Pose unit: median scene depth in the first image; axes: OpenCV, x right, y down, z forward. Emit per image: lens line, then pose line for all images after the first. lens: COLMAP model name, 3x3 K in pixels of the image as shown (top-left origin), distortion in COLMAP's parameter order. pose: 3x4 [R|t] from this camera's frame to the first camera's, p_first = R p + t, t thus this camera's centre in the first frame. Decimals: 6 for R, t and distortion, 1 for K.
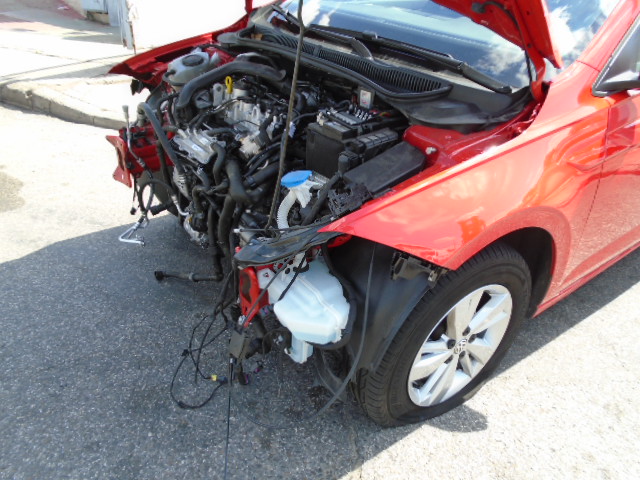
lens RADIAL K [[491.1, 0, 320.9], [0, 491.1, 237.2], [0, 0, 1]] dist [-0.012022, -0.000339]
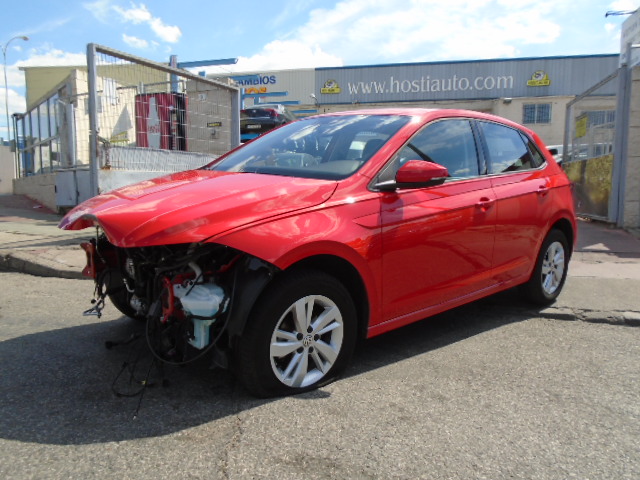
lens RADIAL K [[491.1, 0, 320.9], [0, 491.1, 237.2], [0, 0, 1]] dist [-0.012022, -0.000339]
pose [[0.995214, -0.036952, 0.090468, 0.185426], [0.068520, 0.923924, -0.376390, 0.473771], [-0.069677, 0.380788, 0.922034, -0.522562]]
